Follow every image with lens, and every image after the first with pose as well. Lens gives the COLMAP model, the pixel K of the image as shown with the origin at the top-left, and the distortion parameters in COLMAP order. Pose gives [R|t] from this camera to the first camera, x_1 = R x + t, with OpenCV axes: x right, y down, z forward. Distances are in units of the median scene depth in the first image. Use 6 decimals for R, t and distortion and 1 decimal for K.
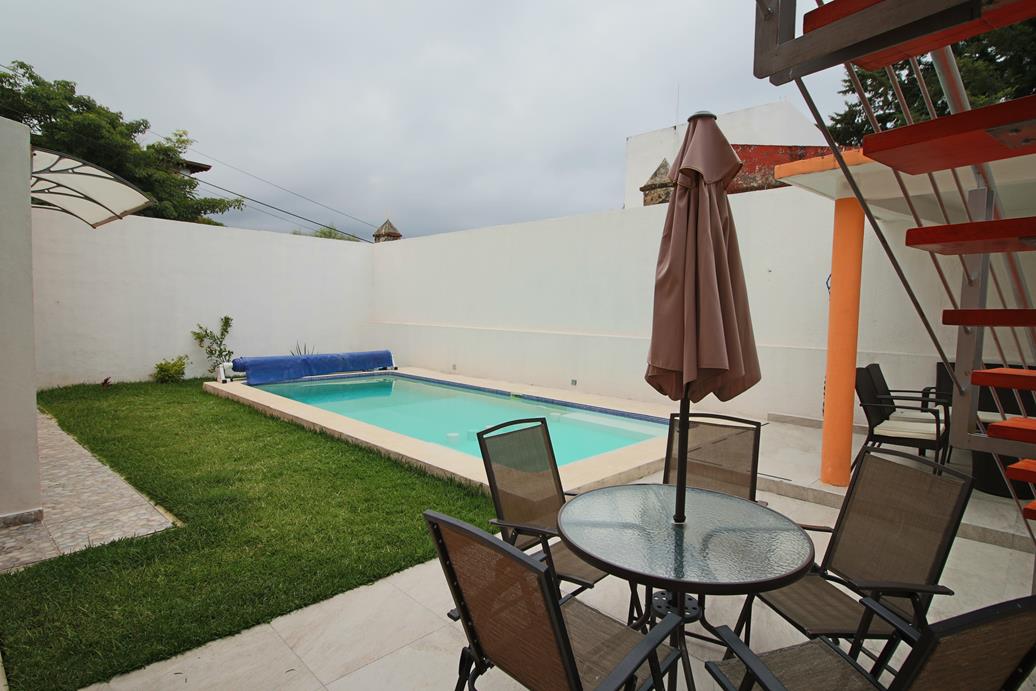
lens RADIAL K [[533.8, 0, 514.1], [0, 533.8, 339.7], [0, 0, 1]] dist [0.001960, -0.000901]
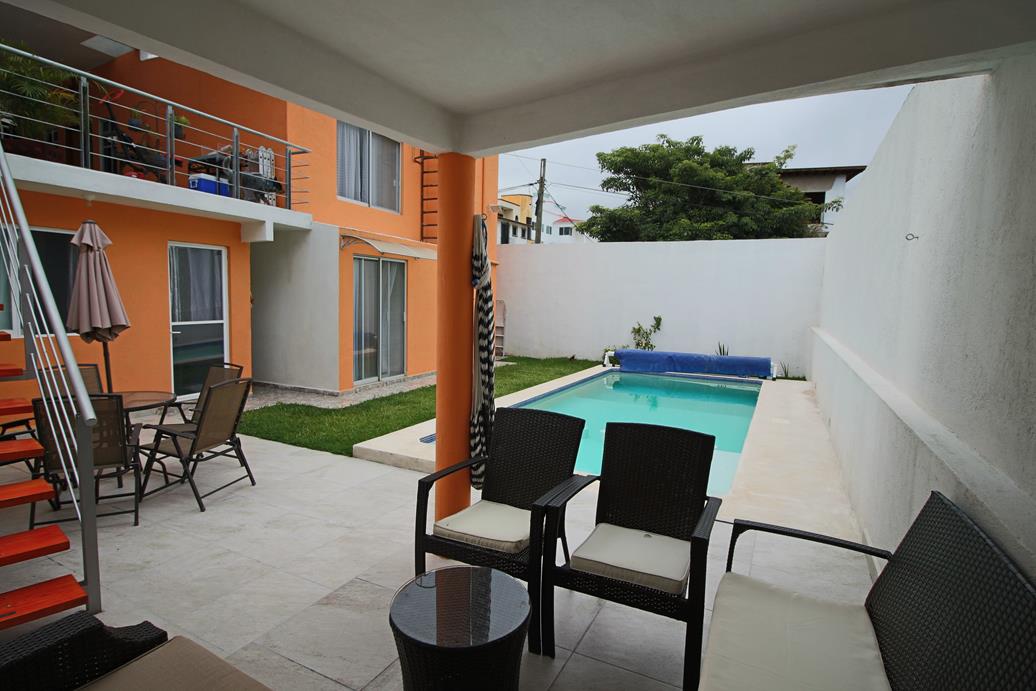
lens RADIAL K [[533.8, 0, 516.7], [0, 533.8, 348.4], [0, 0, 1]] dist [0.001960, -0.000901]
pose [[0.339780, 0.080233, -0.937076, 0.490928], [-0.078436, 0.995301, 0.056777, -0.015317], [0.937228, 0.054209, 0.344477, 0.304960]]
